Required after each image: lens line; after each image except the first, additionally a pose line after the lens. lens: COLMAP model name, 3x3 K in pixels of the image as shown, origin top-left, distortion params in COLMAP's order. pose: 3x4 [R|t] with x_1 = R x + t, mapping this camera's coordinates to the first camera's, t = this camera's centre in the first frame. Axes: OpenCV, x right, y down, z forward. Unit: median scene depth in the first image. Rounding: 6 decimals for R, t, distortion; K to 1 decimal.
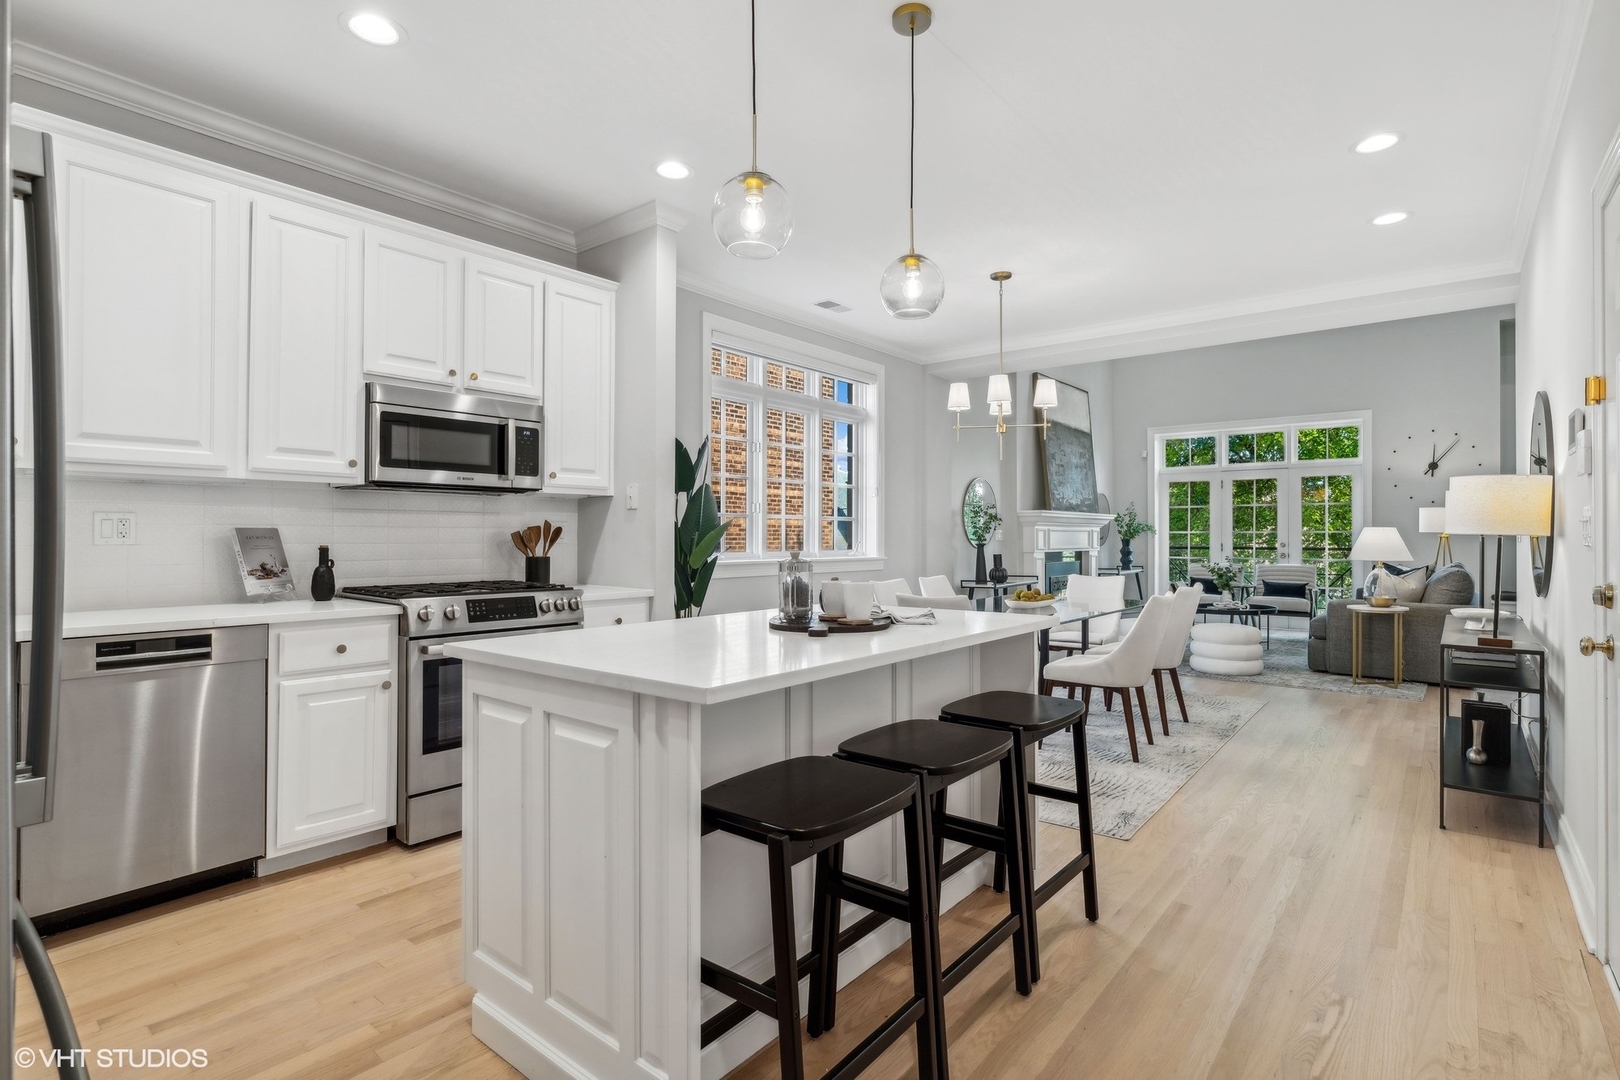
lens RADIAL K [[794.3, 0, 810.6], [0, 794.3, 532.6], [0, 0, 1]] dist [0.000474, 0.000381]
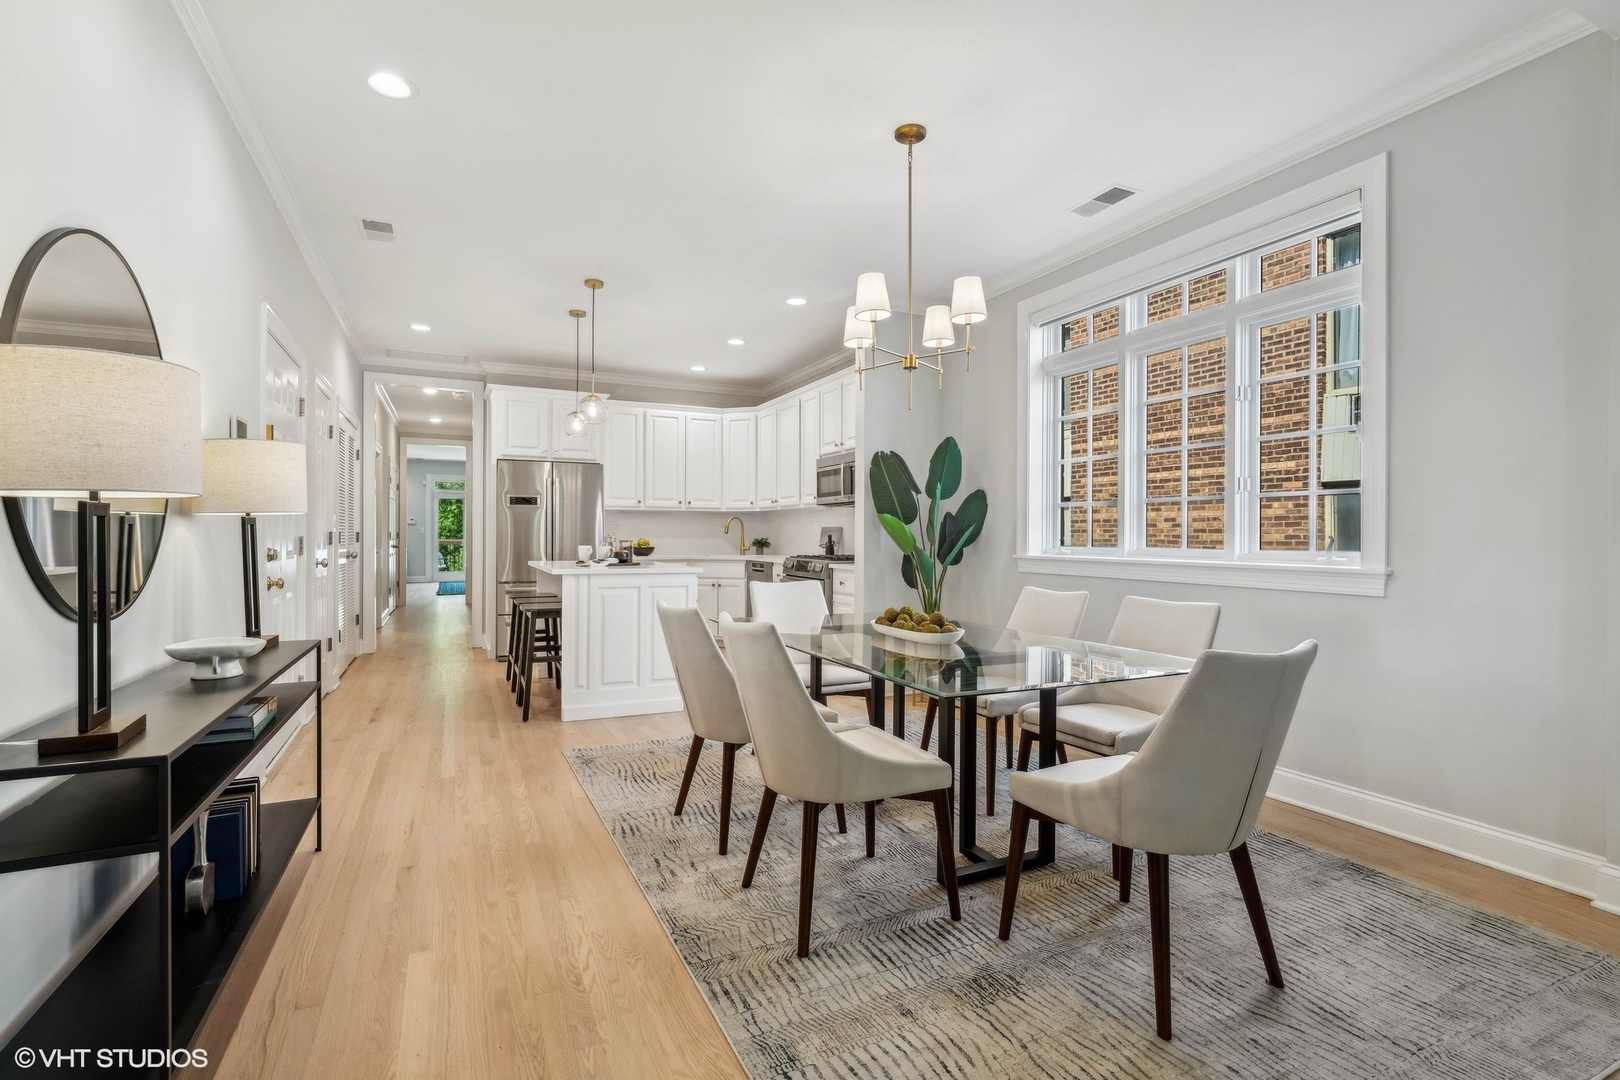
lens RADIAL K [[753.3, 0, 806.9], [0, 753.3, 536.2], [0, 0, 1]] dist [-0.000931, 0.000226]
pose [[-0.436433, -0.001351, -0.899736, 0.512080], [-0.001391, 0.999999, -0.000827, 0.009826], [0.899736, 0.000890, -0.436434, 0.723658]]
